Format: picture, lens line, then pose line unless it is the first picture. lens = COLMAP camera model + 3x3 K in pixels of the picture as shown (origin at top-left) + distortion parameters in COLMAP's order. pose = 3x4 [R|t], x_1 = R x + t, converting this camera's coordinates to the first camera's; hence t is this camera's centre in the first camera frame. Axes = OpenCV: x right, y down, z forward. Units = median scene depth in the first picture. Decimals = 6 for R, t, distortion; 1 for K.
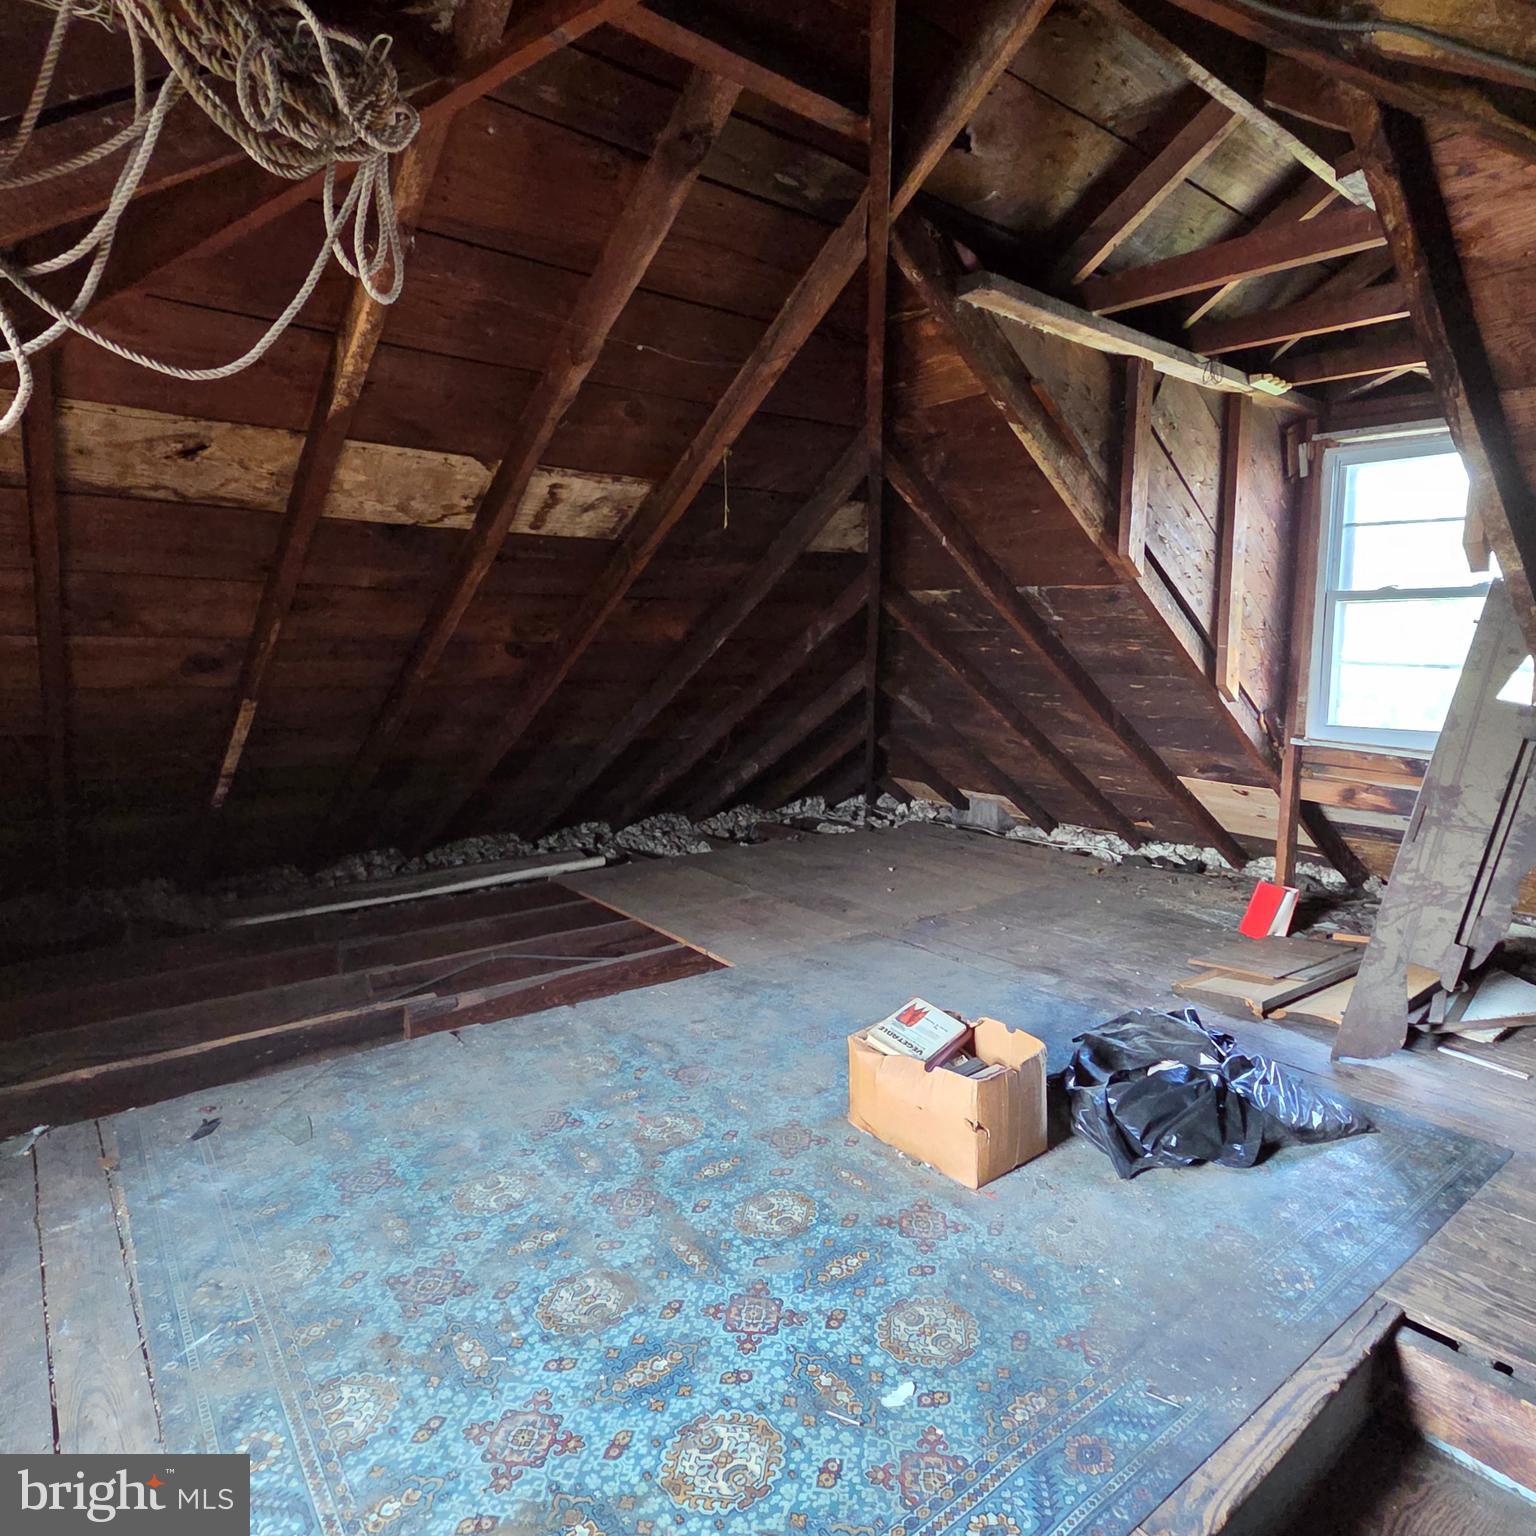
lens RADIAL K [[954.6, 0, 763.4], [0, 954.6, 769.3], [0, 0, 1]] dist [0.007194, -0.003834]
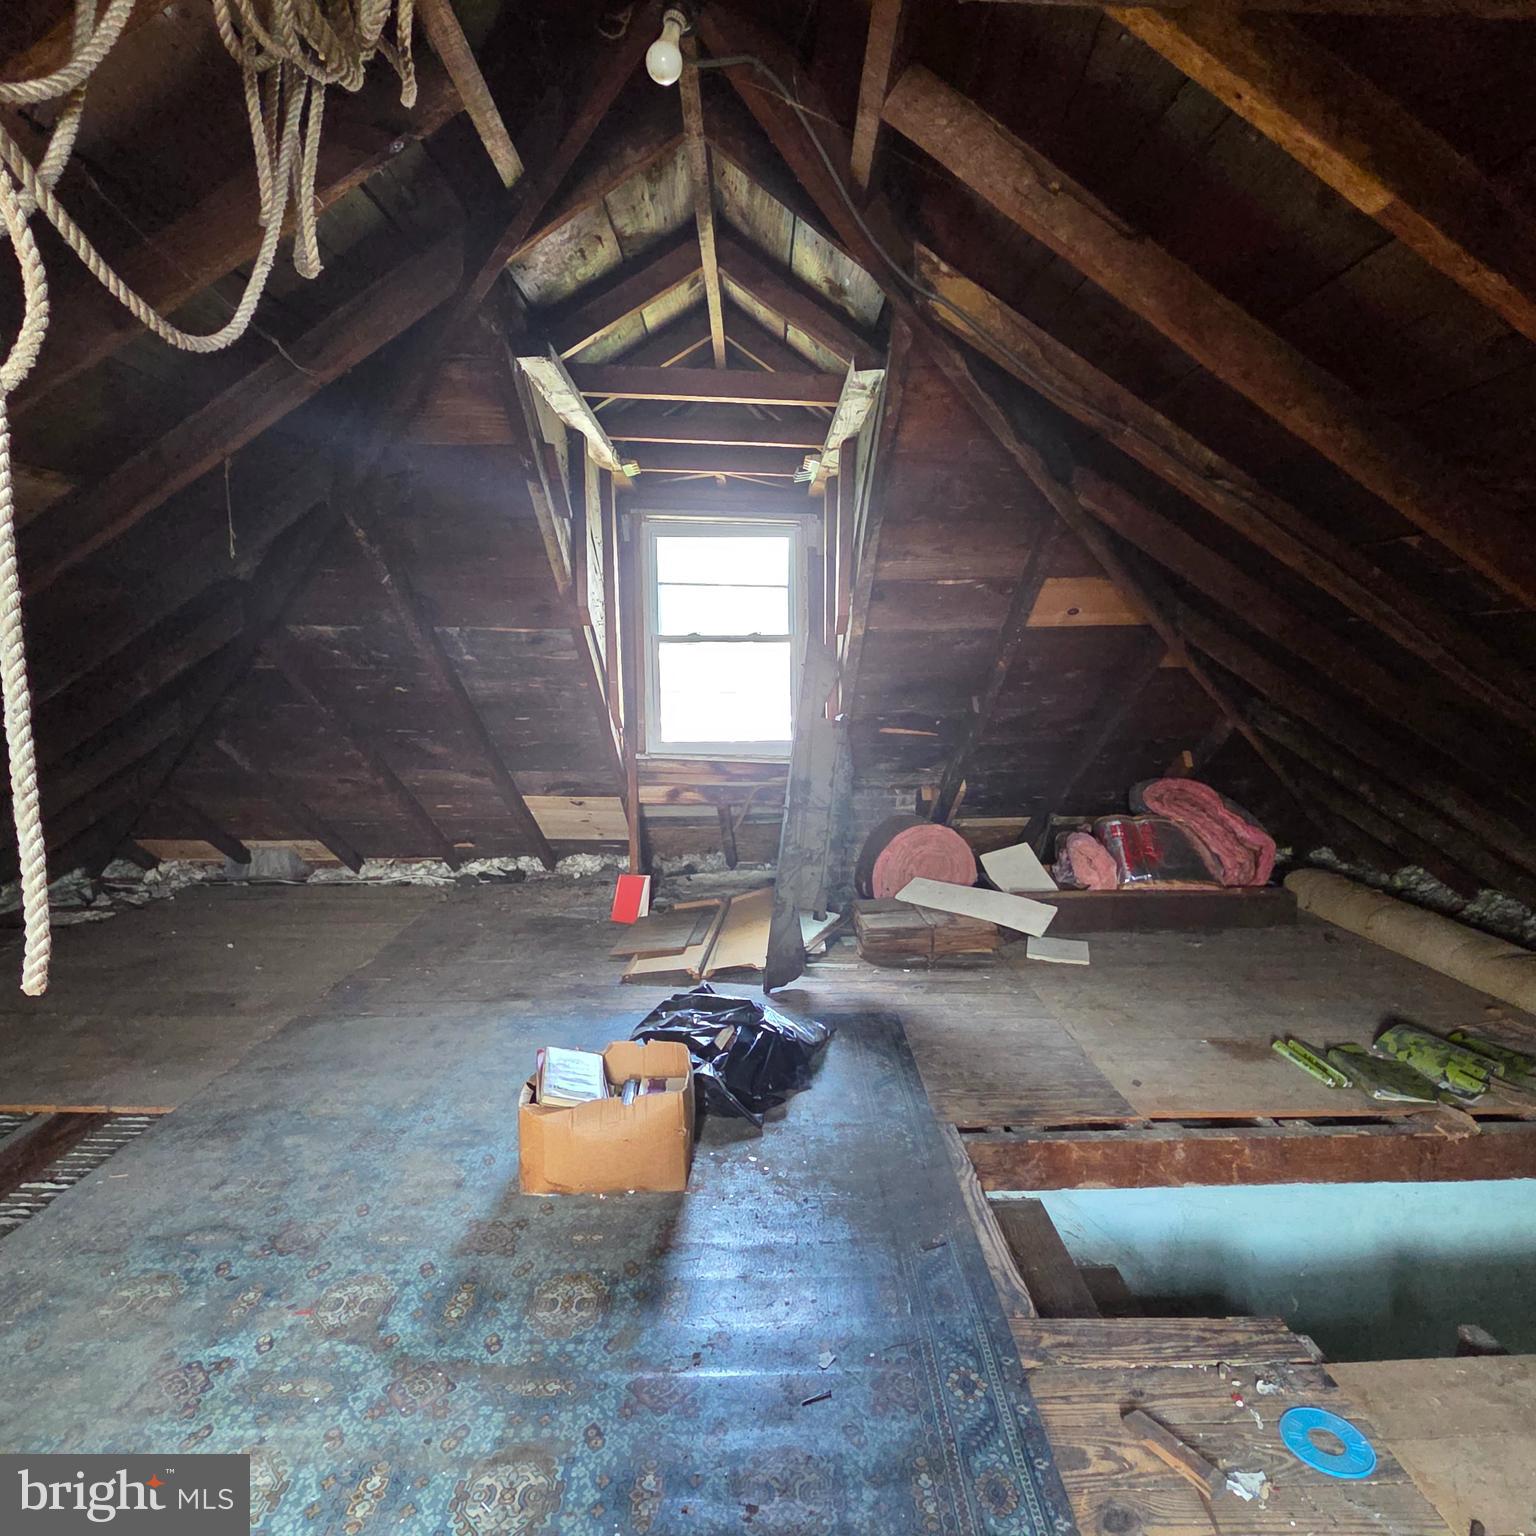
lens RADIAL K [[954.6, 0, 765.4], [0, 954.6, 764.5], [0, 0, 1]] dist [0.007194, -0.003834]
pose [[0.604048, -0.095278, 0.791232, -0.310345], [0.109739, 0.993314, 0.035835, -0.044157], [-0.789356, 0.065183, 0.610465, 0.124178]]
